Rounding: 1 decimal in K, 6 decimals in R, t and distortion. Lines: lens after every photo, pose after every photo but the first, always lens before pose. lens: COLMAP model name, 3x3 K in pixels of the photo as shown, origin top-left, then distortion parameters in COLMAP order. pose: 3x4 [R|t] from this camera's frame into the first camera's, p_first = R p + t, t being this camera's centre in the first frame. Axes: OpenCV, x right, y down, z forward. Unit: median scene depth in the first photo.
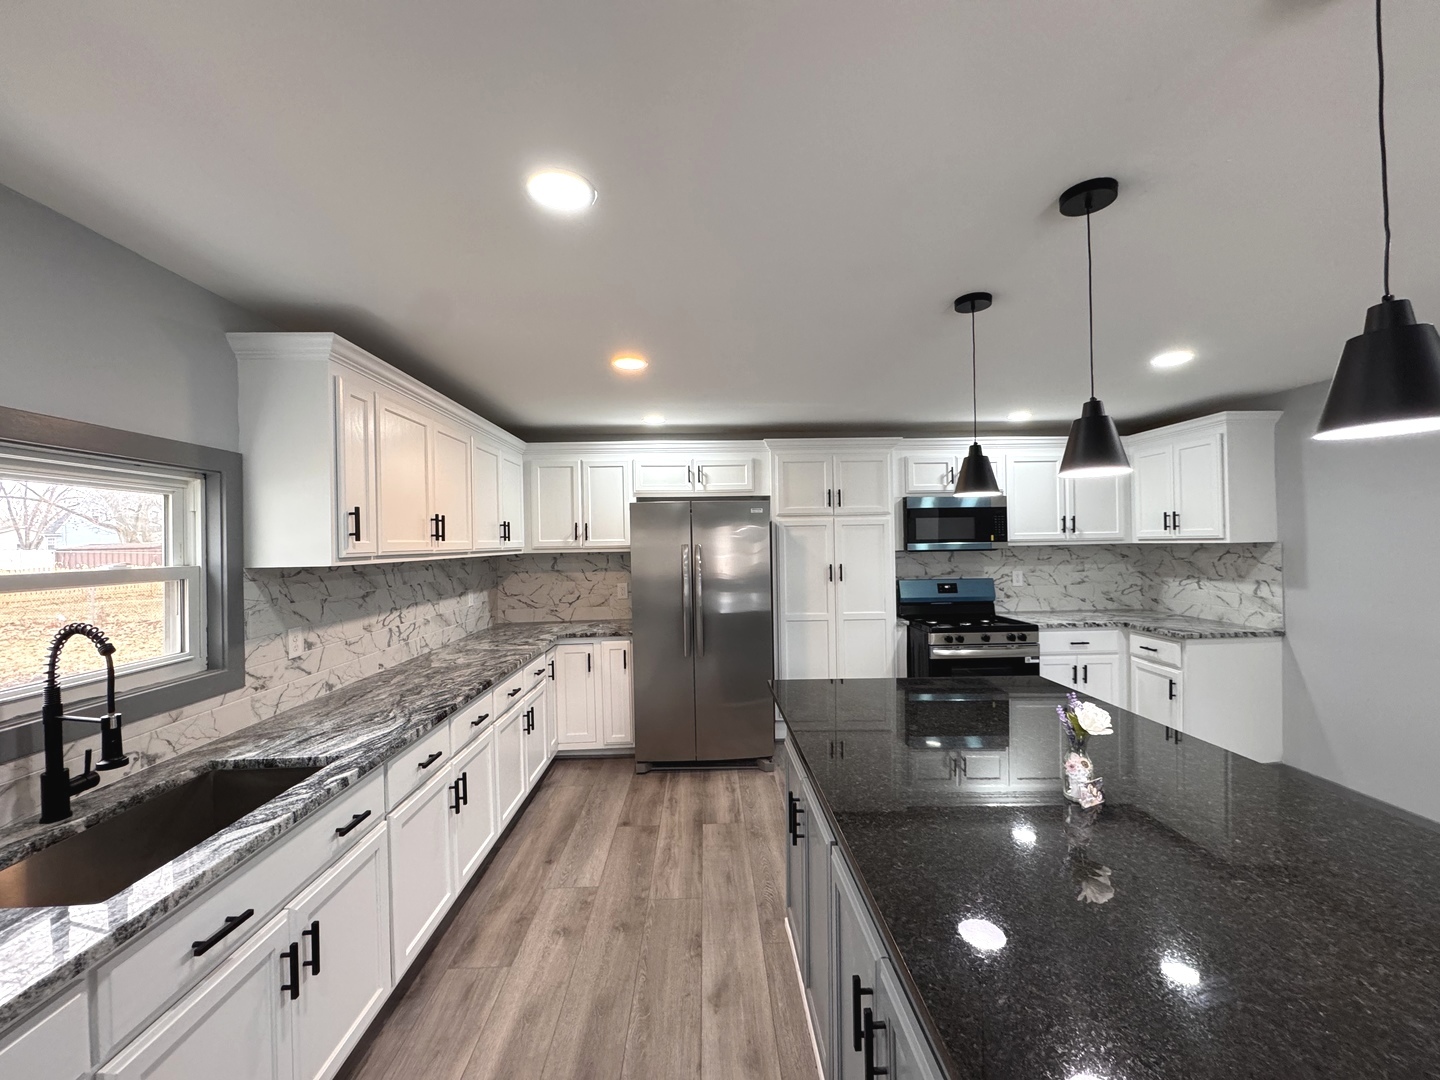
lens RADIAL K [[571.7, 0, 731.4], [0, 571.7, 538.1], [0, 0, 1]] dist [-0.003989, 0.000294]
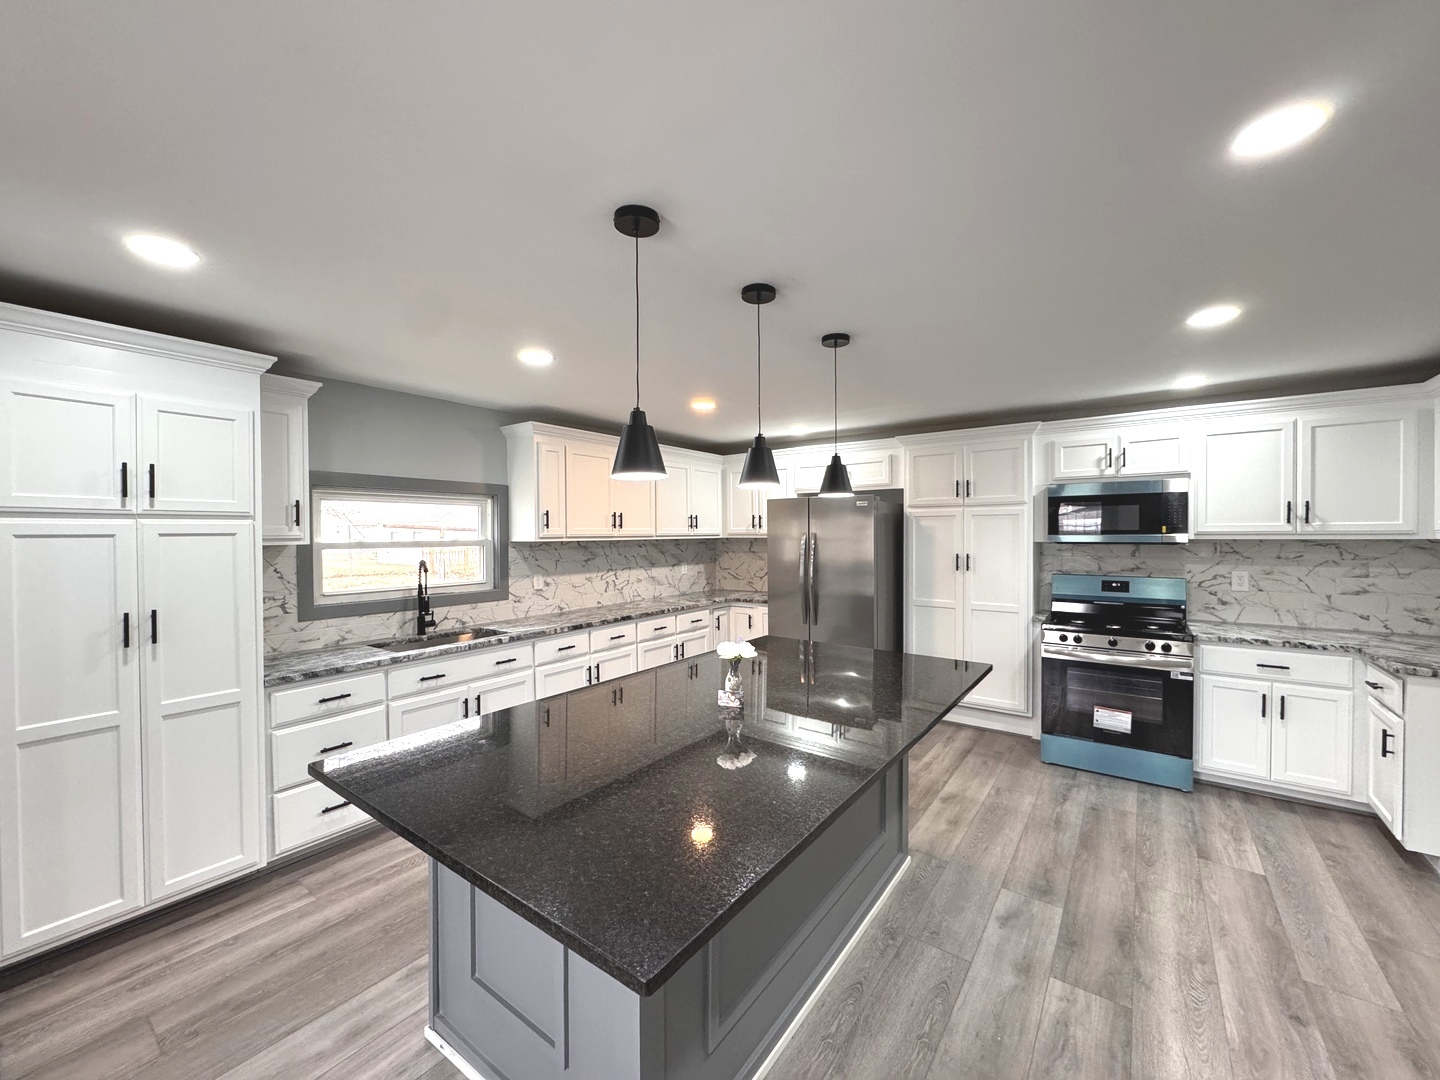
lens RADIAL K [[571.7, 0, 721.8], [0, 571.7, 536.6], [0, 0, 1]] dist [-0.003989, 0.000294]
pose [[0.787757, 0.017005, -0.615752, 0.509557], [-0.003921, 0.999737, 0.022593, -0.006893], [0.615974, -0.015383, 0.787616, -0.070297]]
